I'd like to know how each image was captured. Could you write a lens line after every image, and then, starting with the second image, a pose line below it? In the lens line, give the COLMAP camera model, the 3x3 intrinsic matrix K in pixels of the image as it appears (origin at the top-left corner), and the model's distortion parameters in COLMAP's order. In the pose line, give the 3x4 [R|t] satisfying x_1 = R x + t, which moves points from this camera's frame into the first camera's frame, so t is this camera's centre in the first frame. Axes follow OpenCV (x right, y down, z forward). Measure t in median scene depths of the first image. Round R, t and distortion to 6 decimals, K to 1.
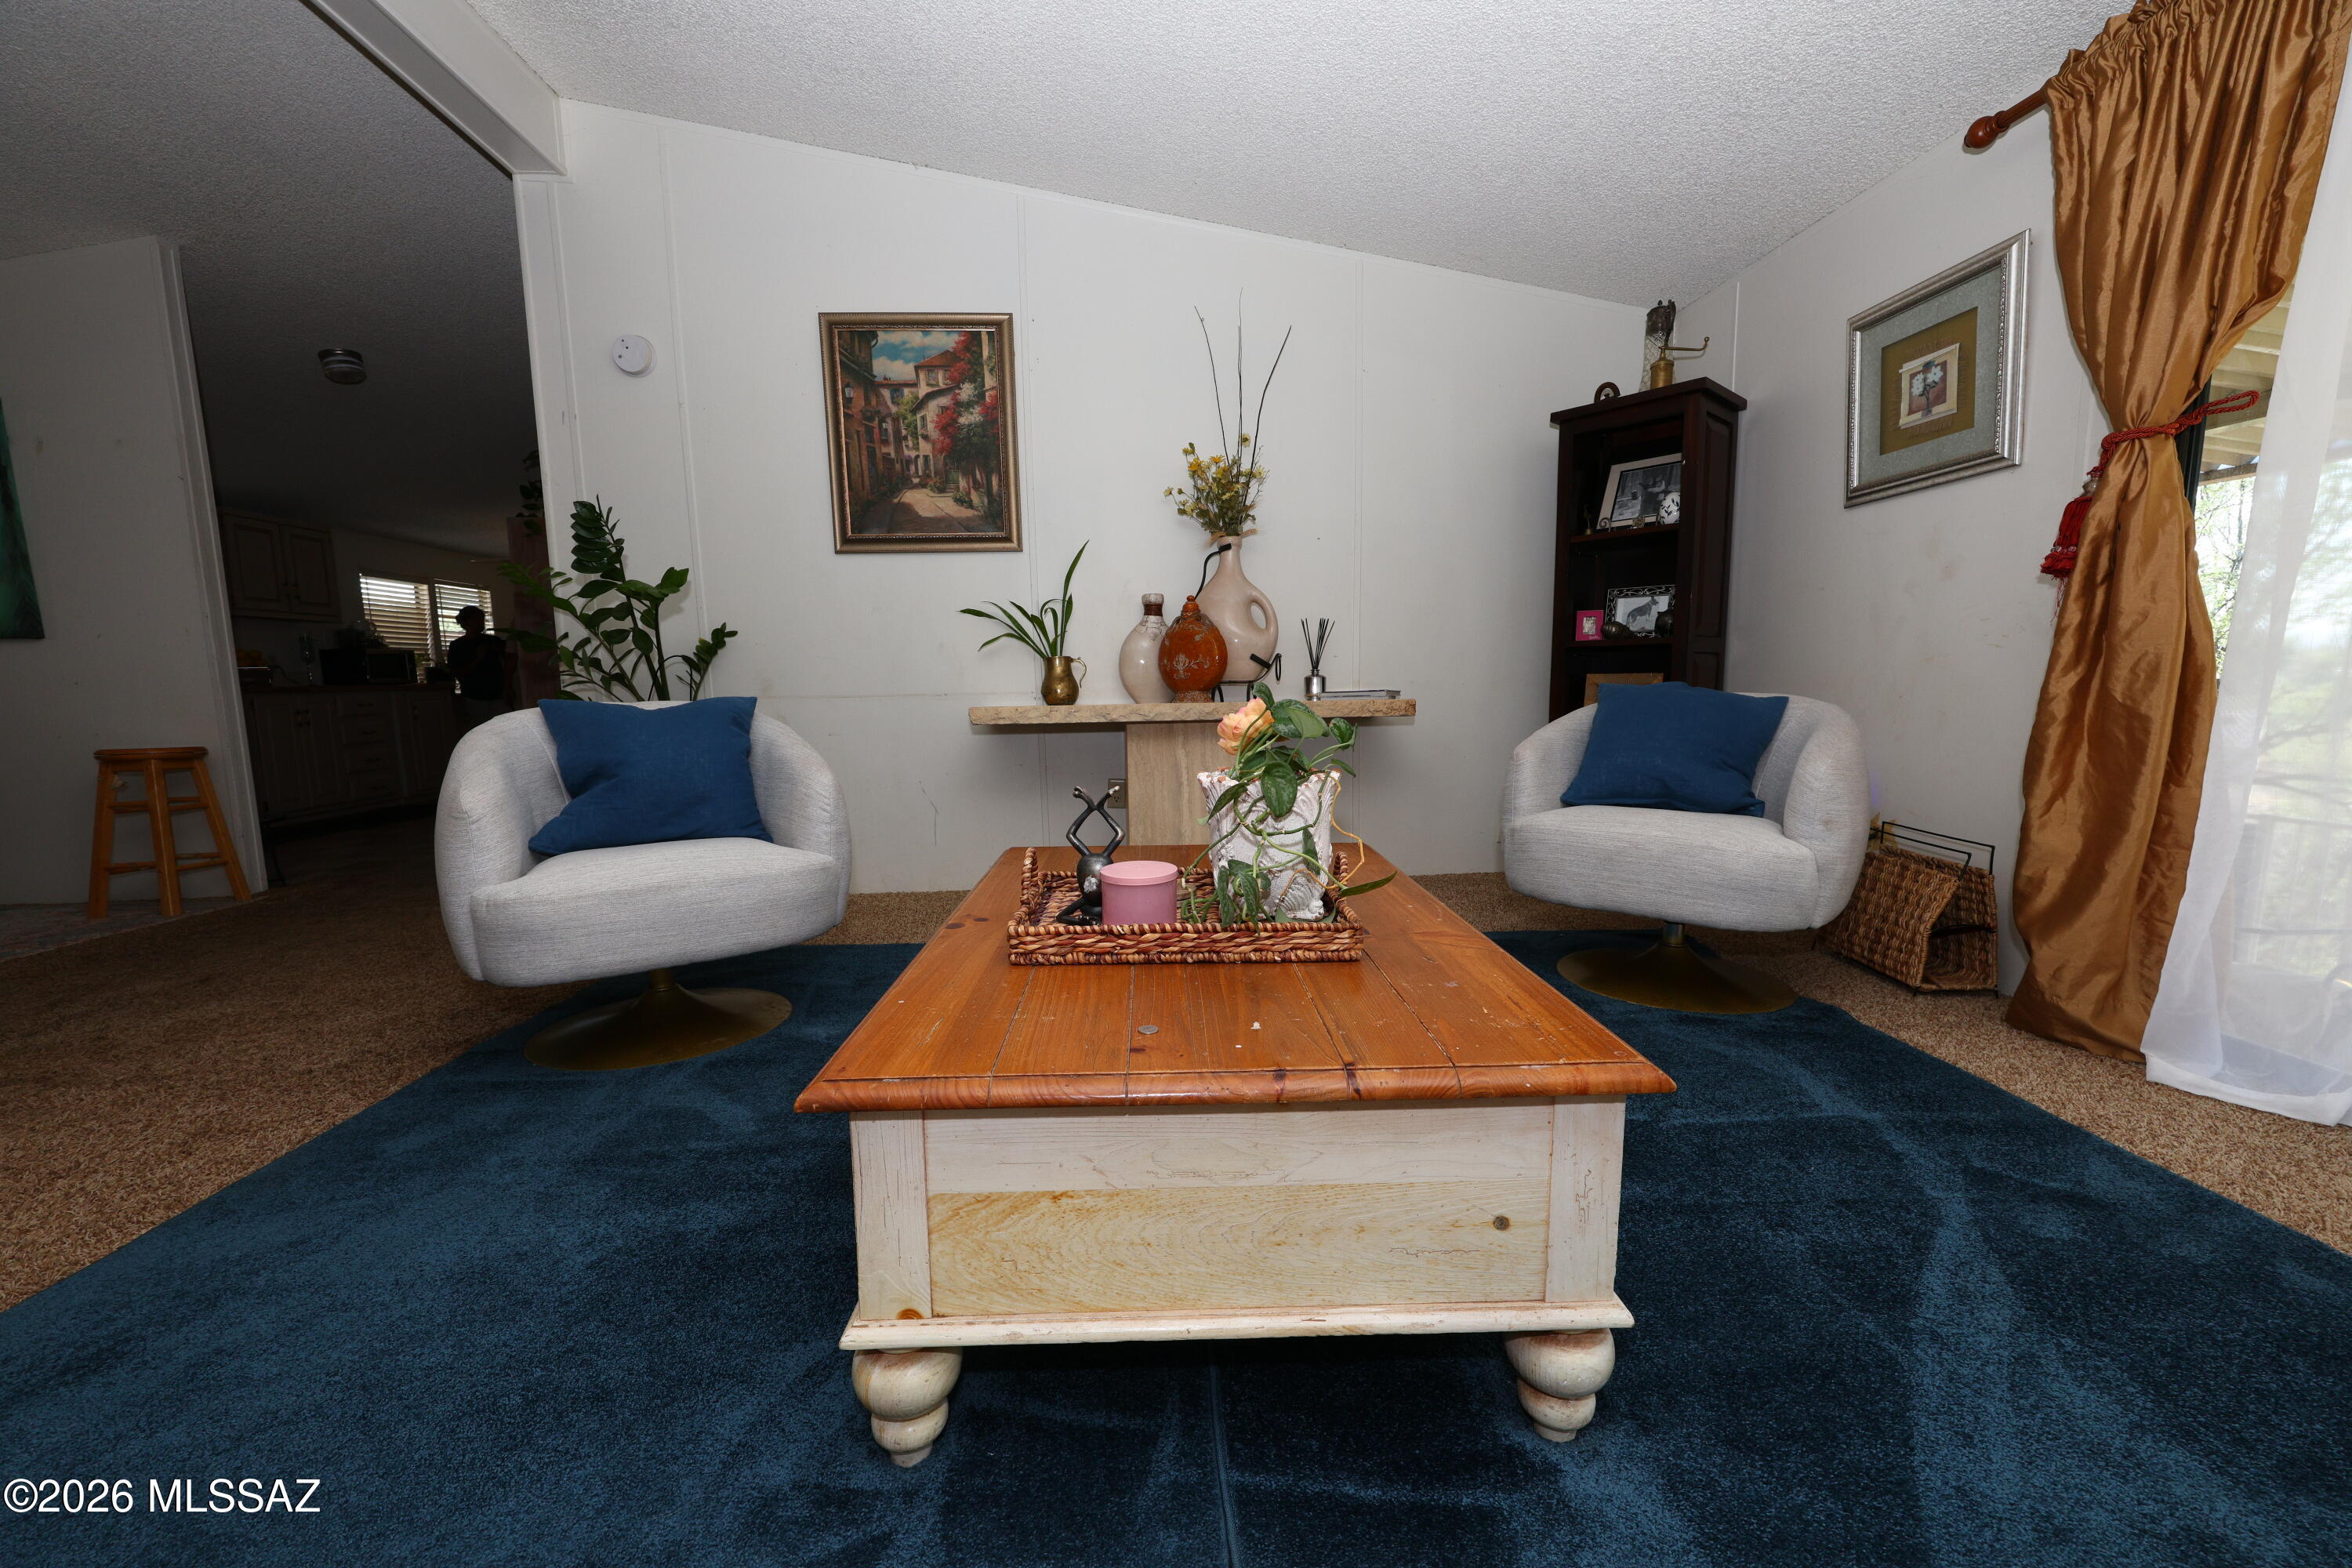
lens RADIAL K [[938.5, 0, 1172.4], [0, 938.5, 794.2], [0, 0, 1]] dist [-0.002108, 0.000285]
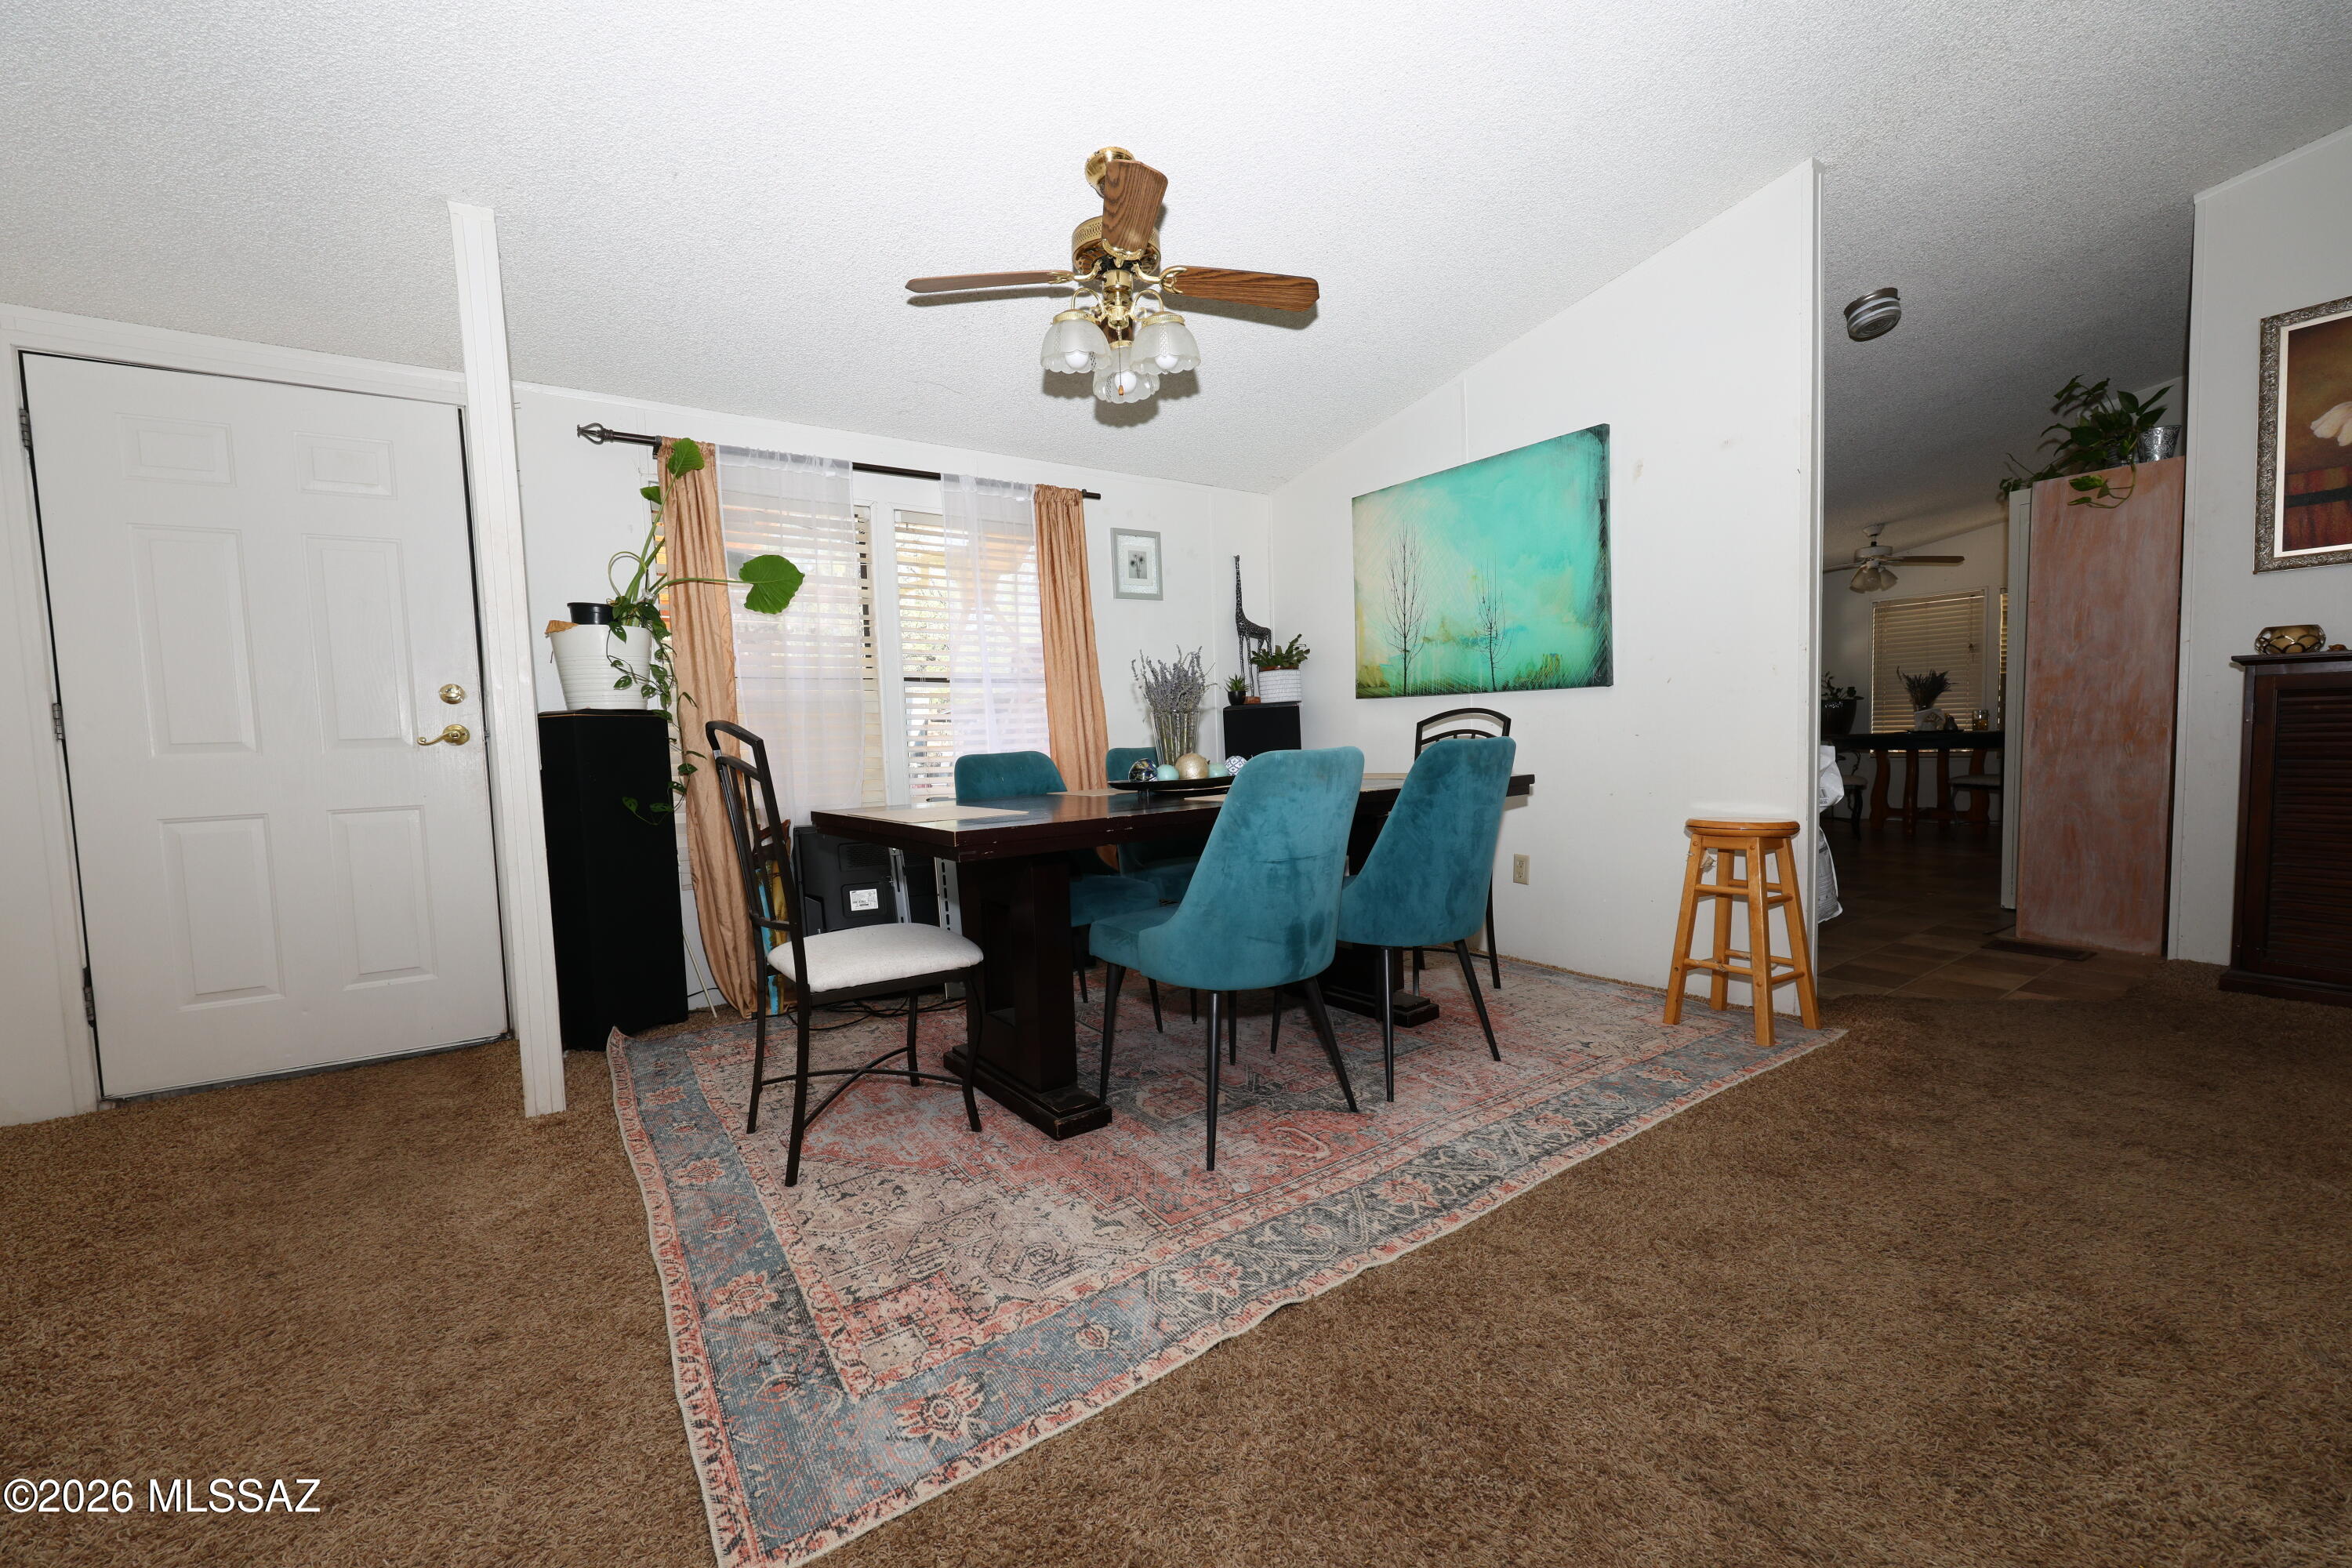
lens RADIAL K [[938.5, 0, 1175.0], [0, 938.5, 790.7], [0, 0, 1]] dist [-0.002108, 0.000285]
pose [[0.511498, 0.055997, -0.857458, -0.691454], [-0.078535, 0.996744, 0.018244, -0.052816], [0.855688, 0.058009, 0.514230, 0.190552]]
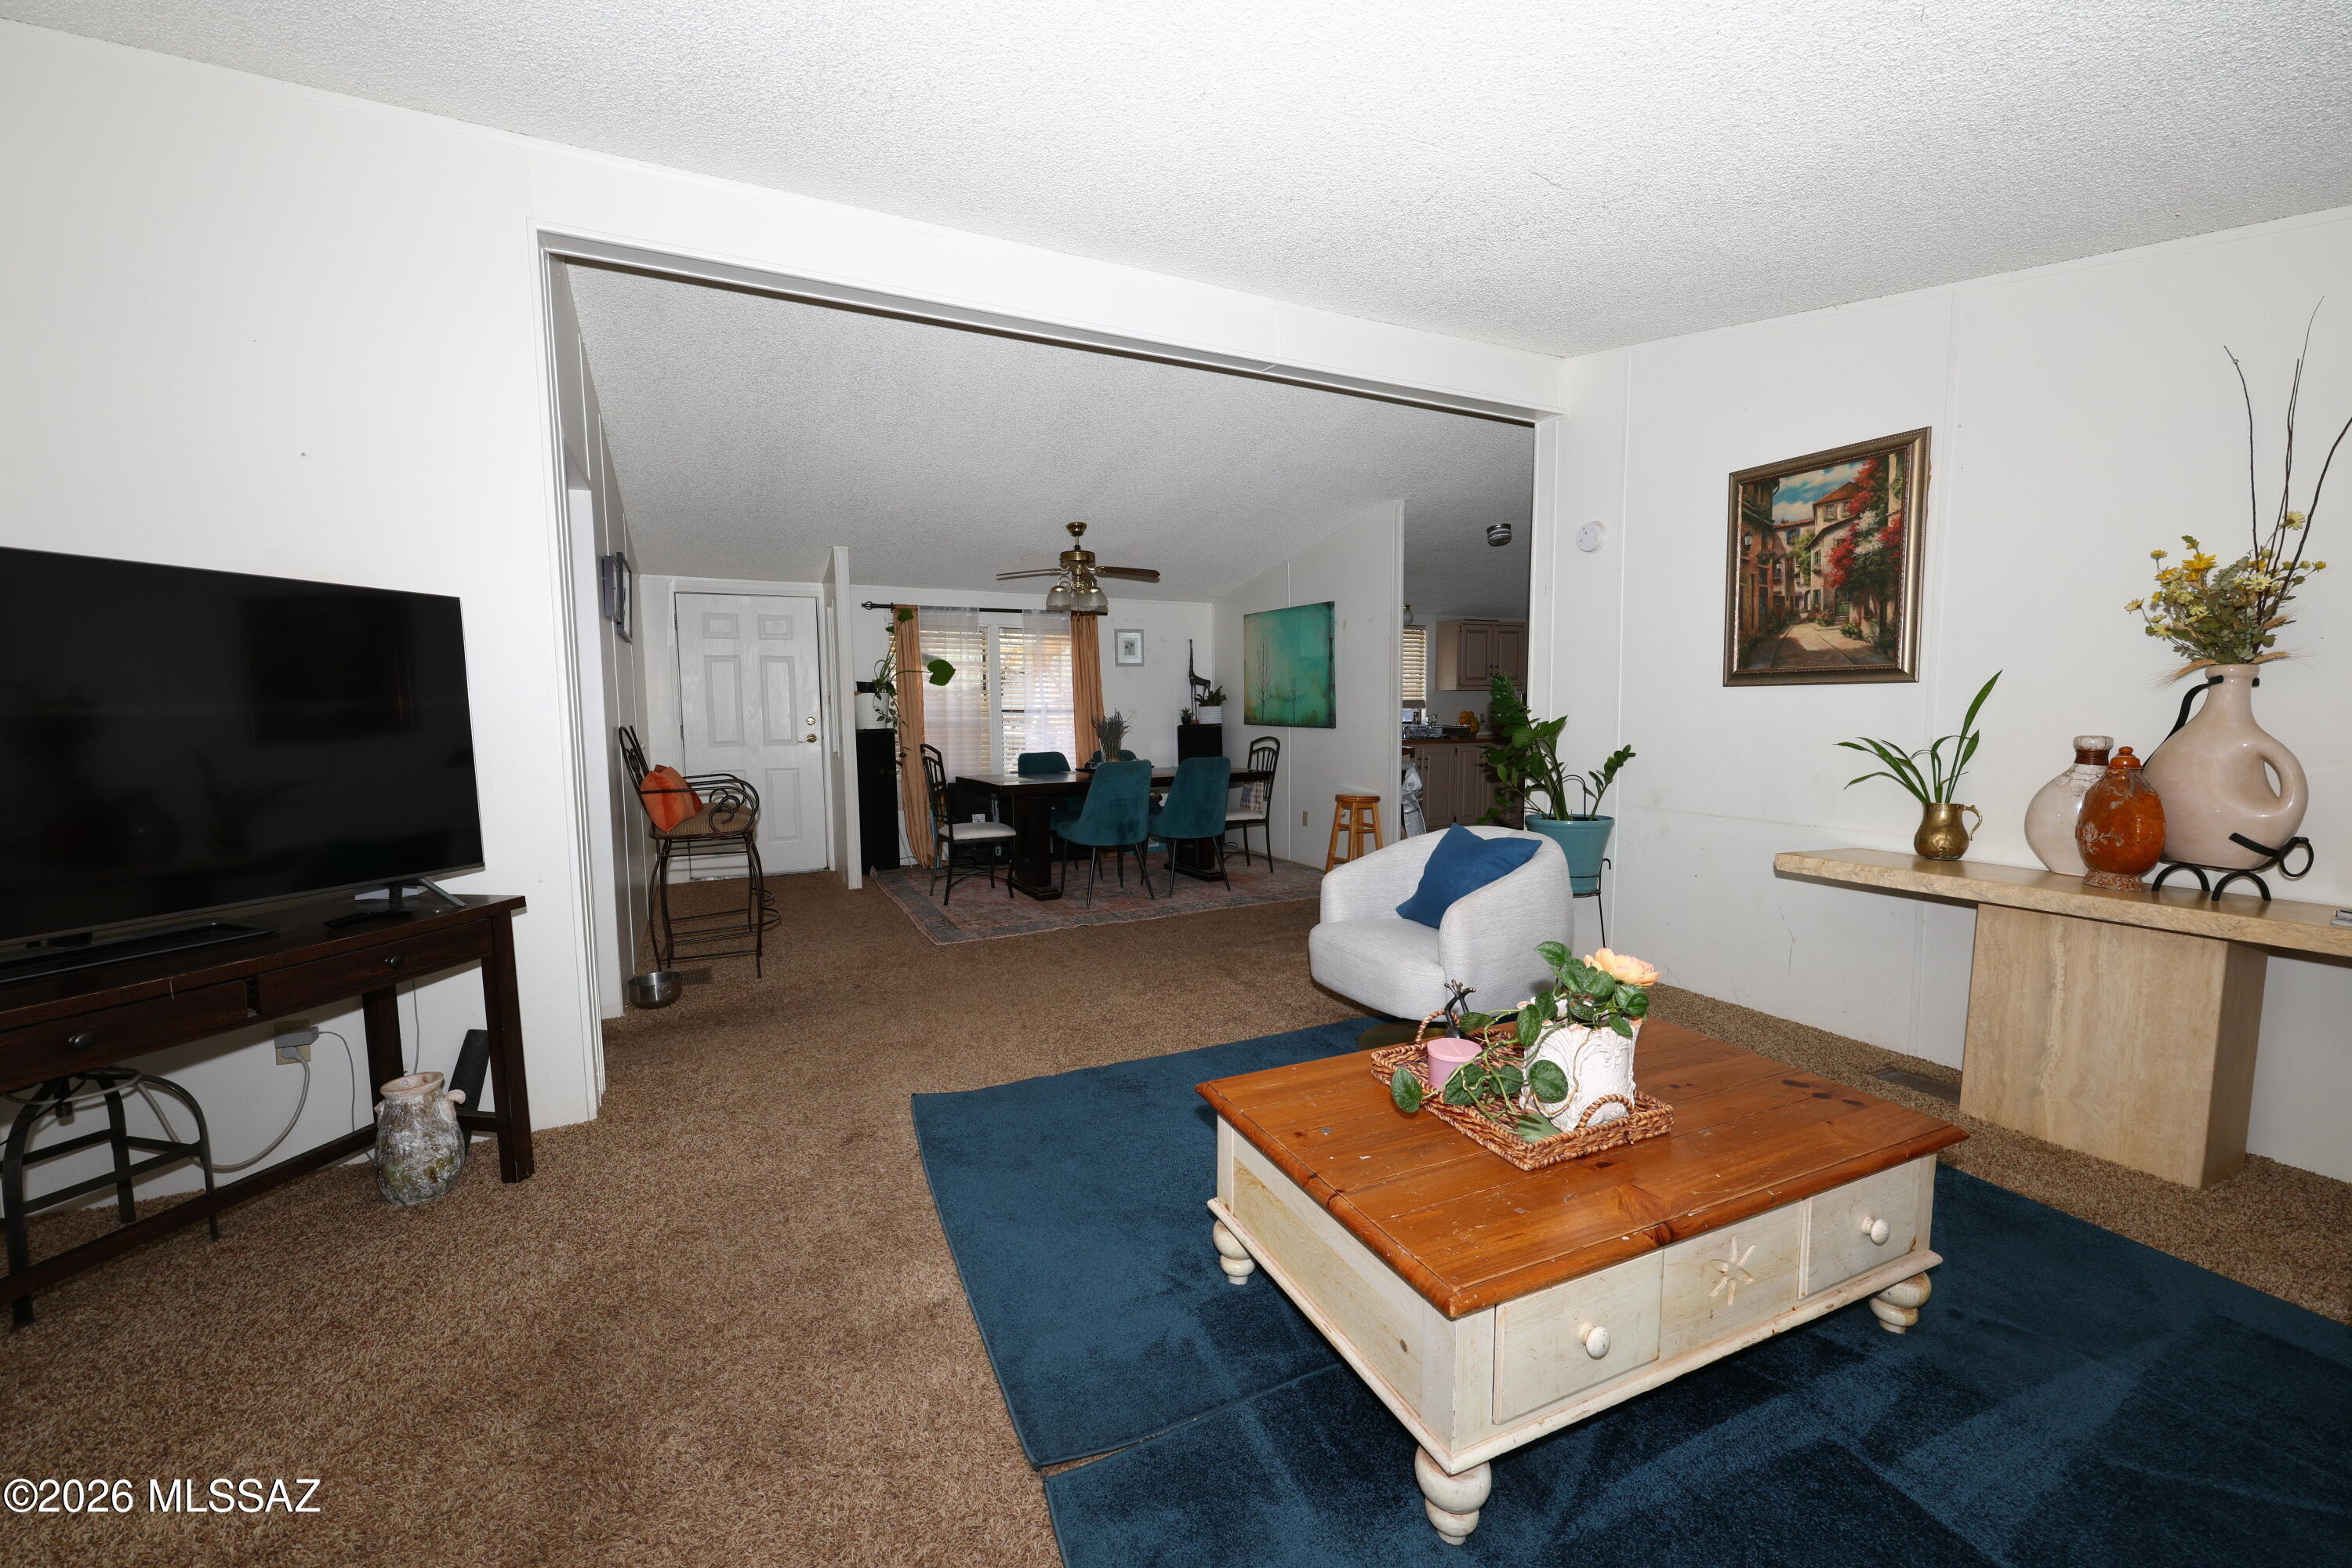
lens RADIAL K [[938.5, 0, 1177.3], [0, 938.5, 792.2], [0, 0, 1]] dist [-0.002108, 0.000285]
pose [[0.385287, 0.101495, -0.917198, 0.416884], [-0.109085, 0.991973, 0.063946, -0.137596], [0.916326, 0.075415, 0.393266, -0.002501]]
